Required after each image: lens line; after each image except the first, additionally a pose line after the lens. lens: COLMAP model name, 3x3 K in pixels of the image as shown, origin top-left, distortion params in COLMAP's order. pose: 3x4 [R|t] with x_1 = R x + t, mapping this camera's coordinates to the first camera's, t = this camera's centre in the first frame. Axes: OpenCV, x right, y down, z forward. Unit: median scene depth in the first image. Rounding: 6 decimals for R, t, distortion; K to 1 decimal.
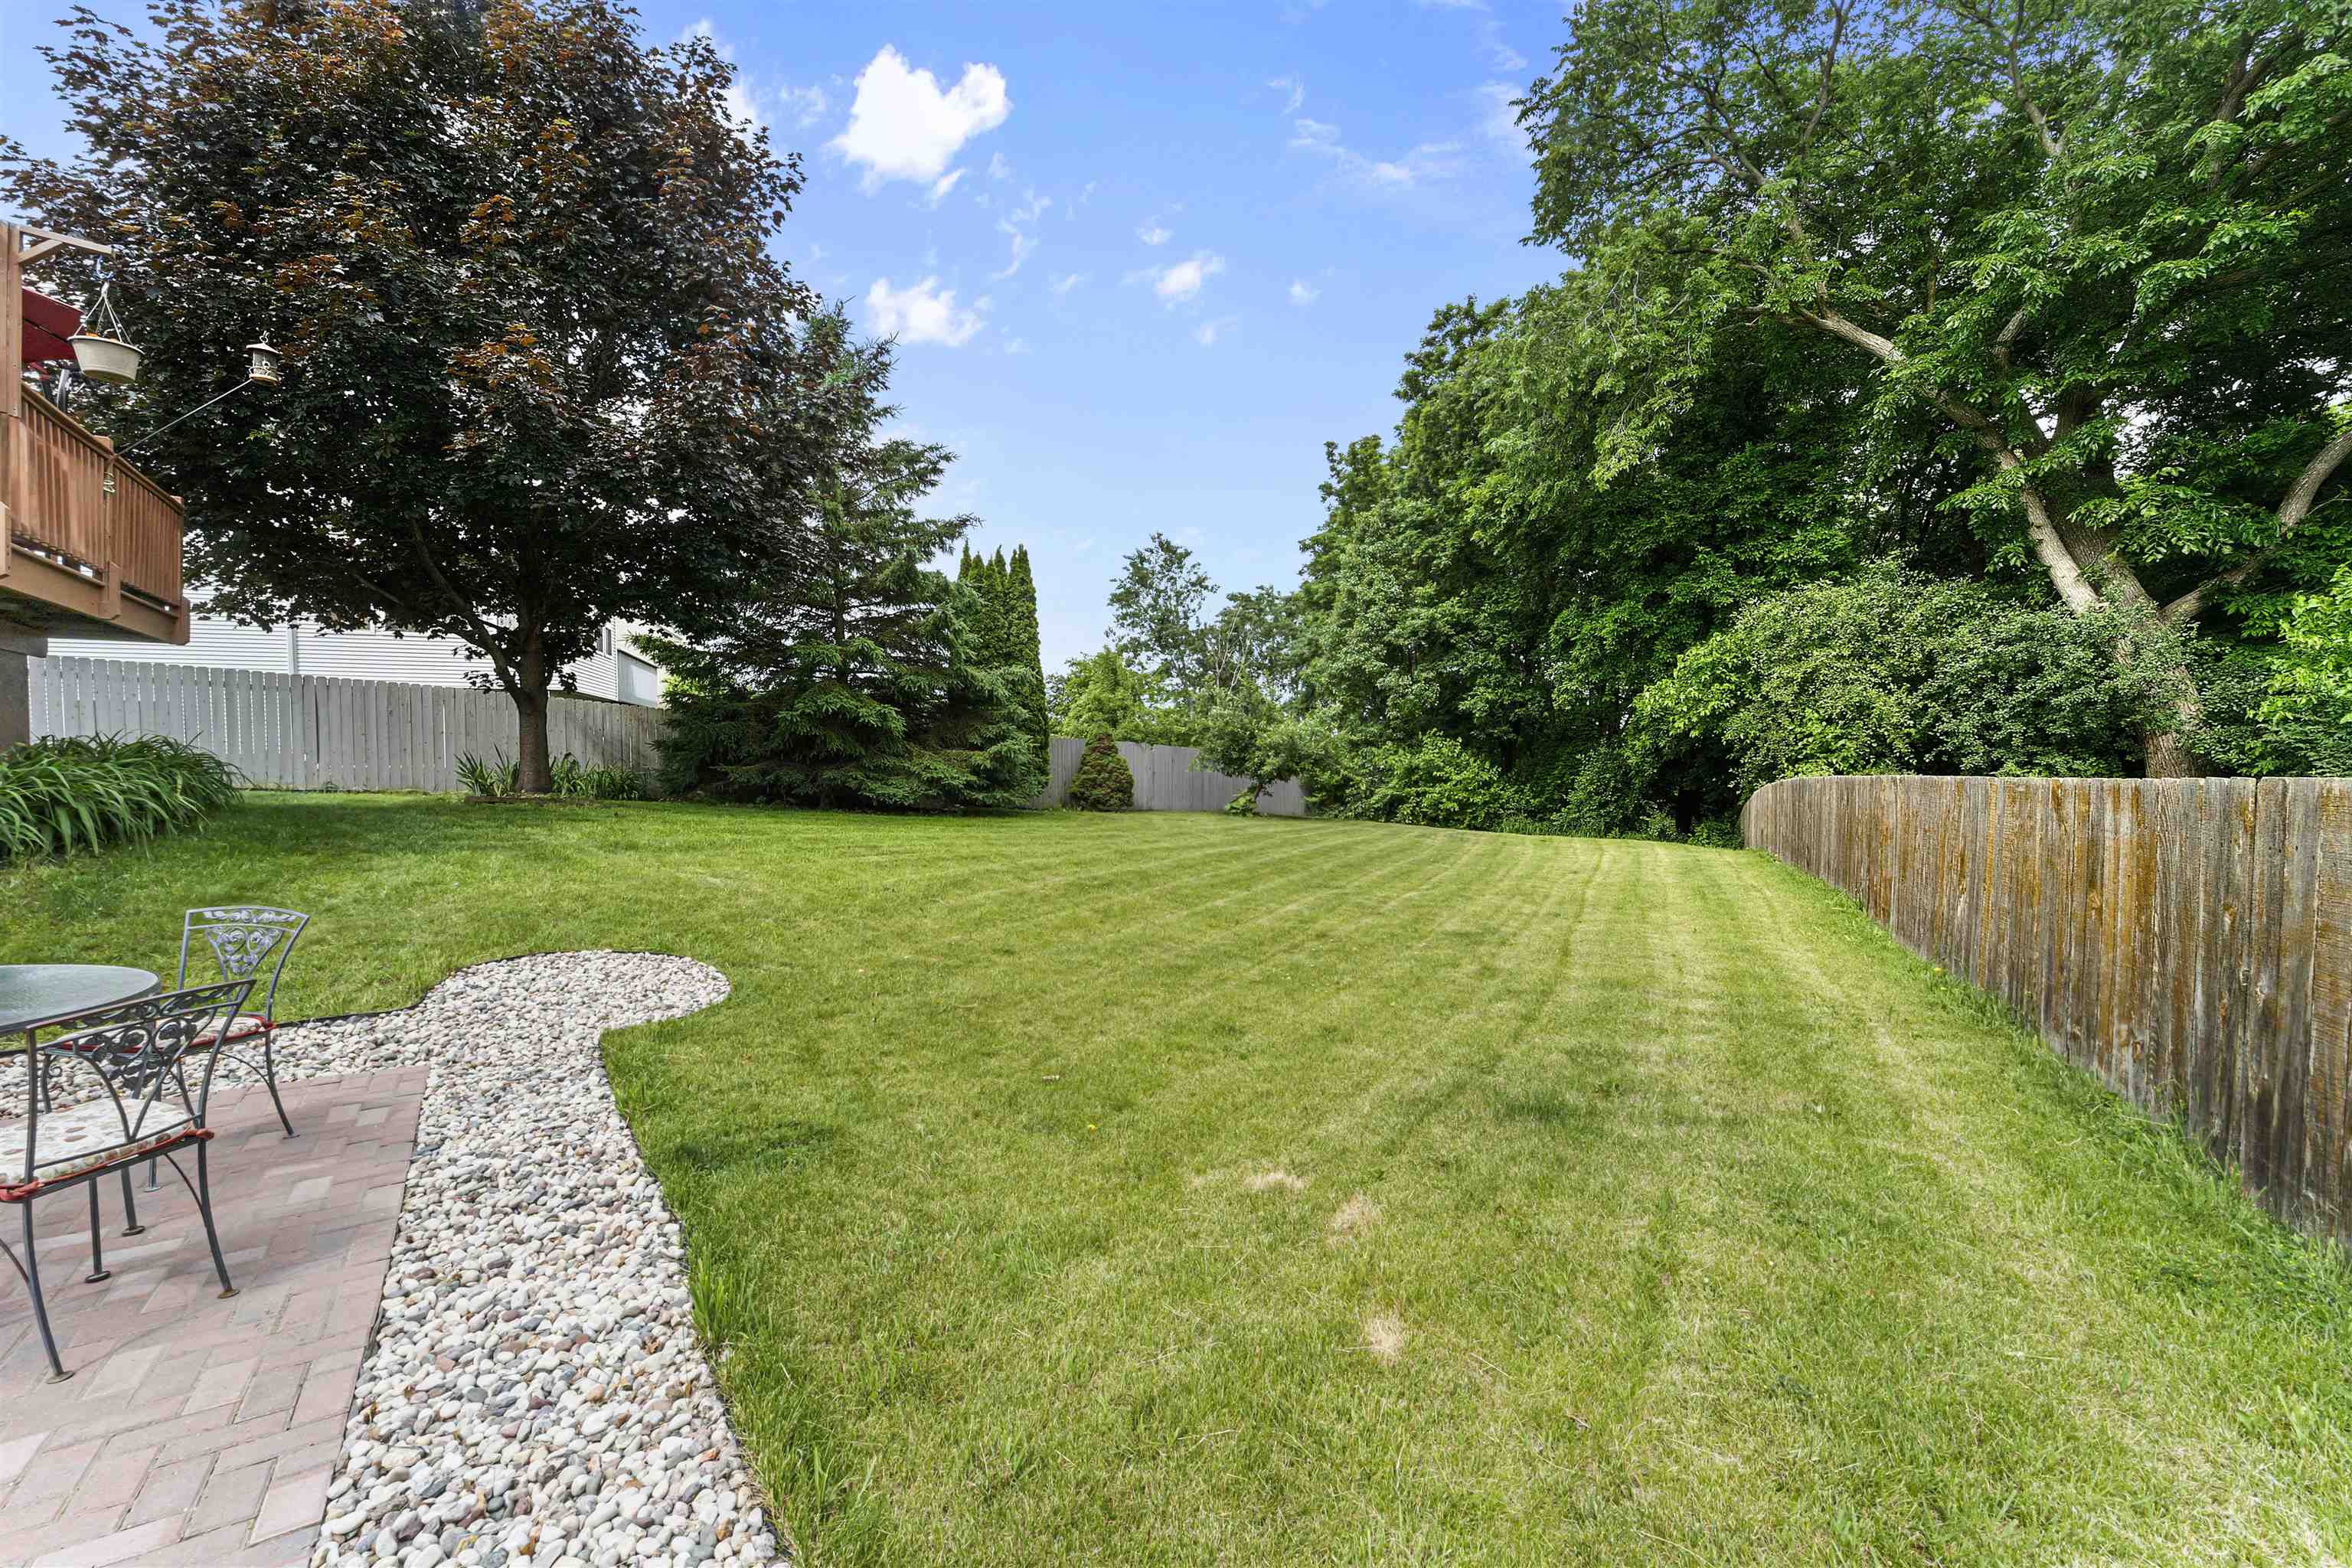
lens RADIAL K [[957.0, 0, 1170.5], [0, 957.0, 753.7], [0, 0, 1]] dist [-0.001857, -0.000798]
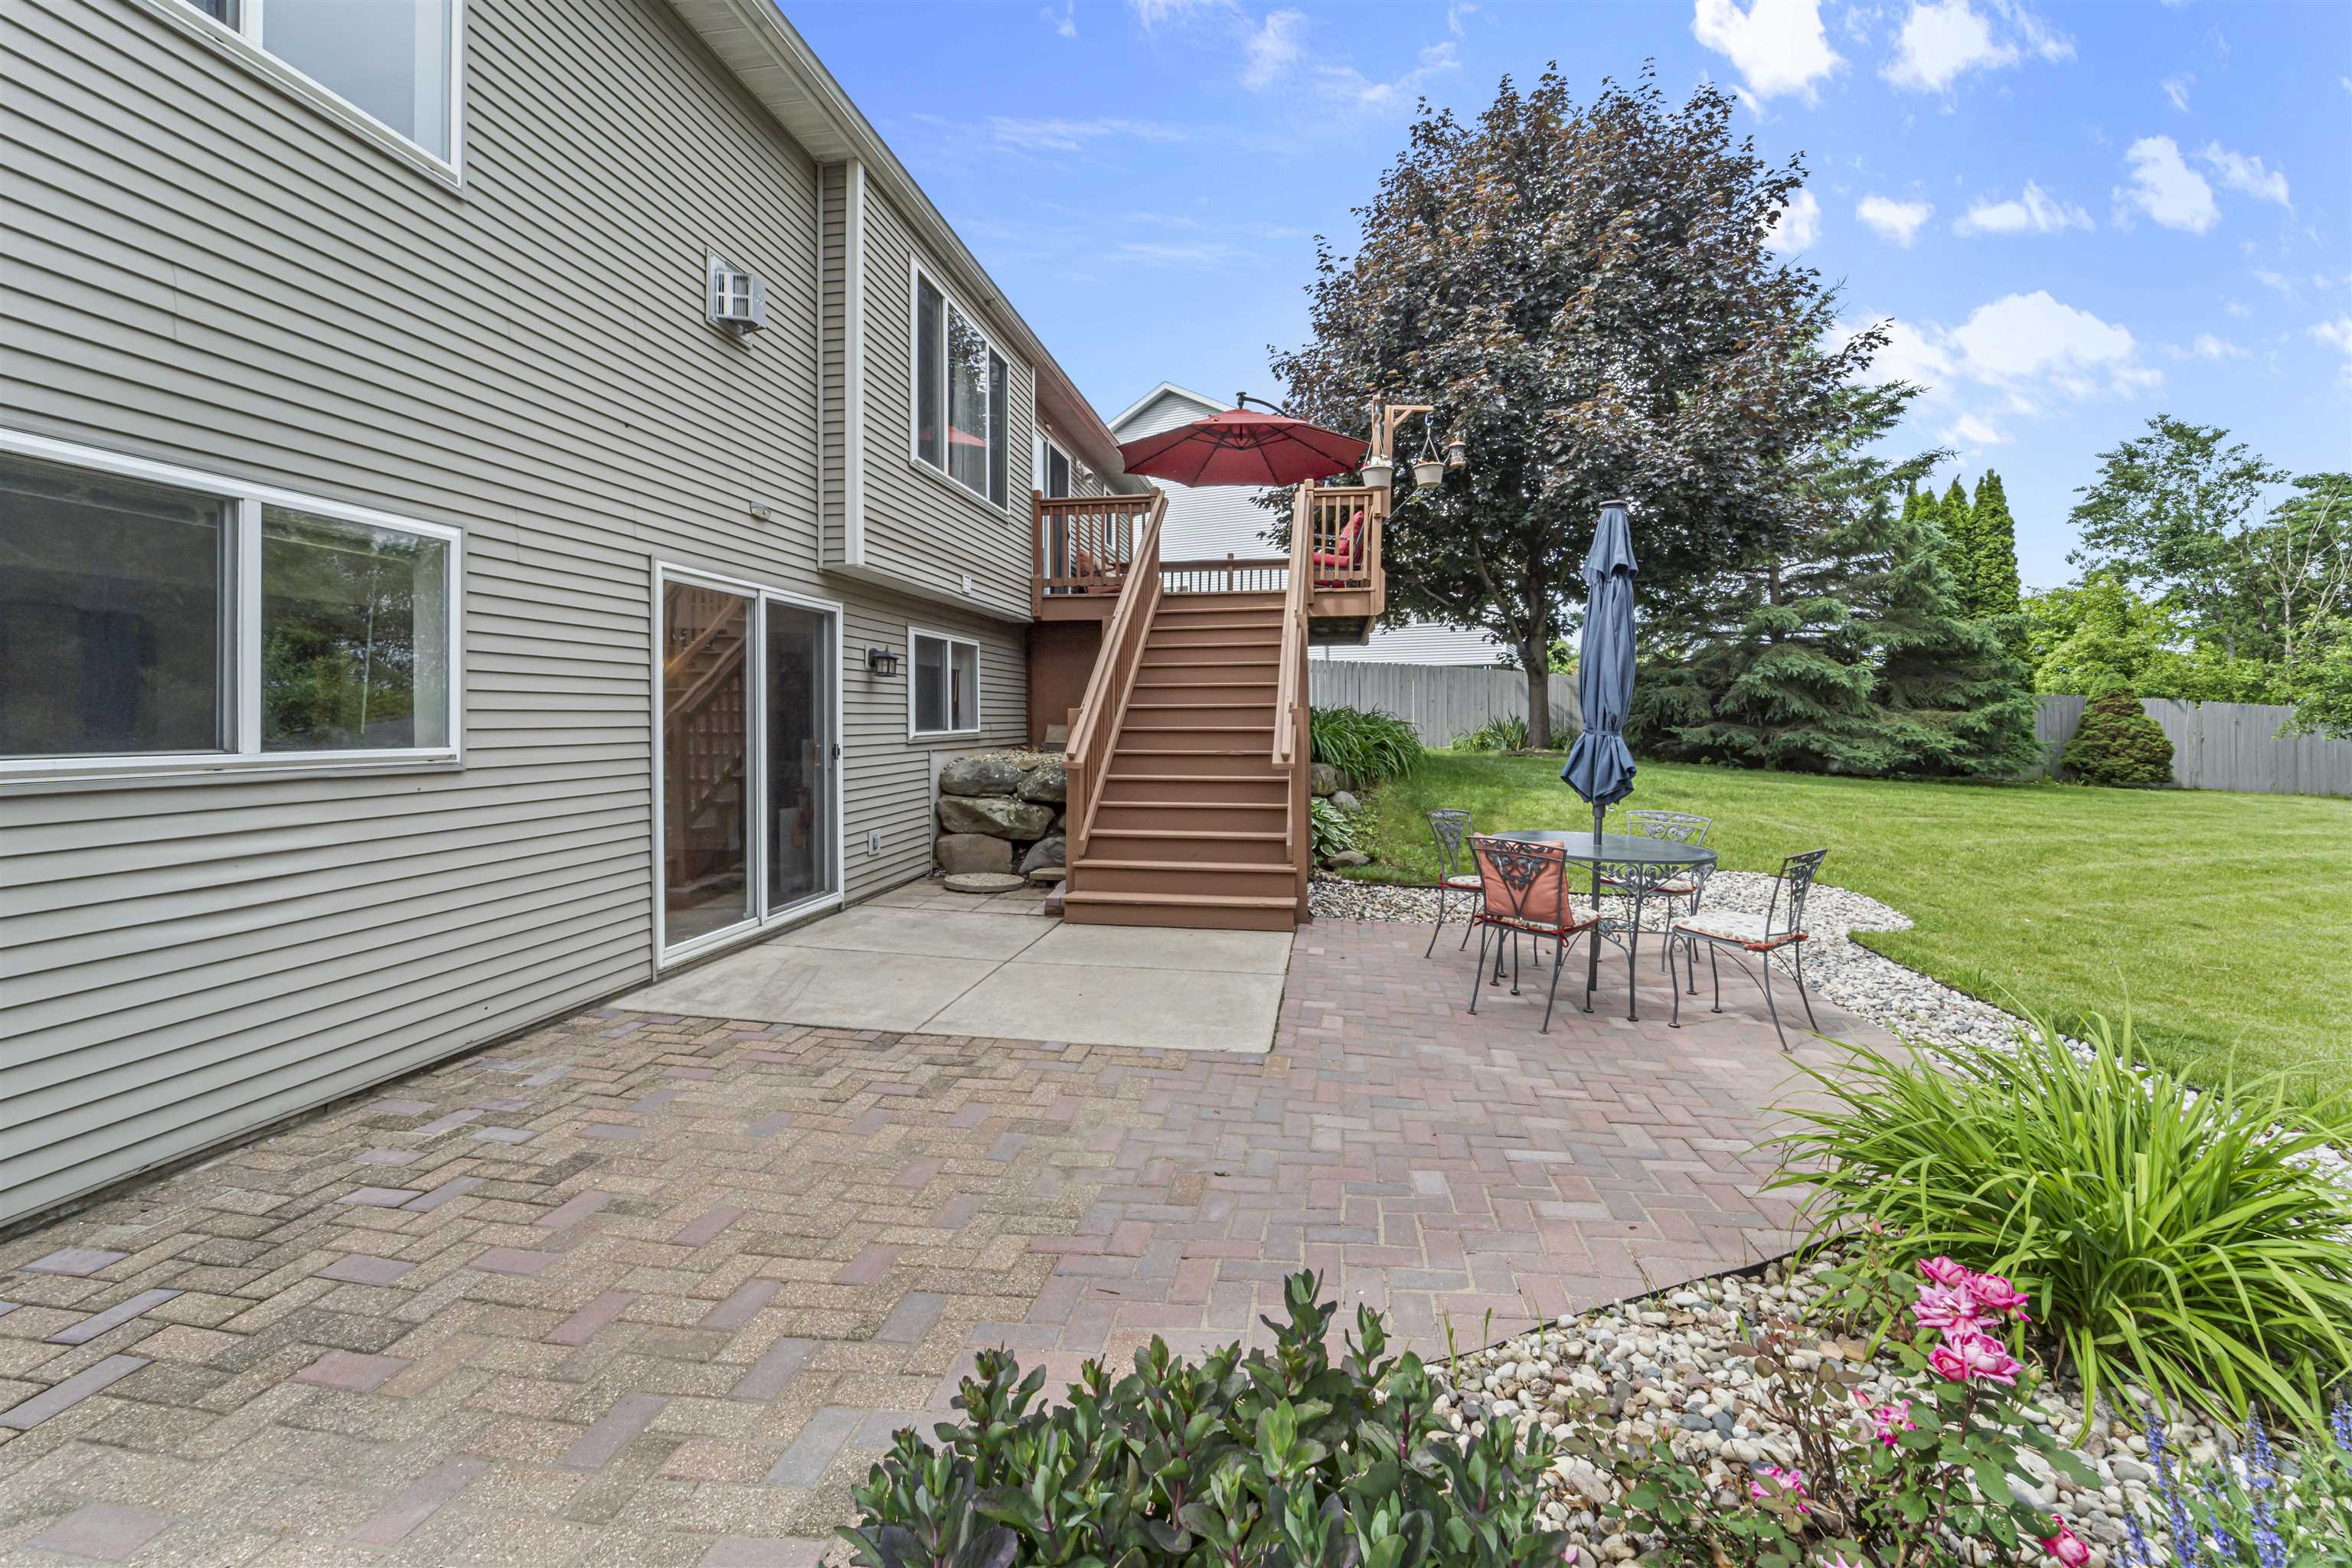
lens RADIAL K [[966.8, 0, 1174.4], [0, 966.8, 691.1], [0, 0, 1]] dist [-0.001512, -0.000254]
pose [[0.711153, -0.023006, -0.702660, -0.071772], [0.004186, 0.999585, -0.028491, 0.000565], [0.703025, 0.017321, 0.710955, -0.122273]]
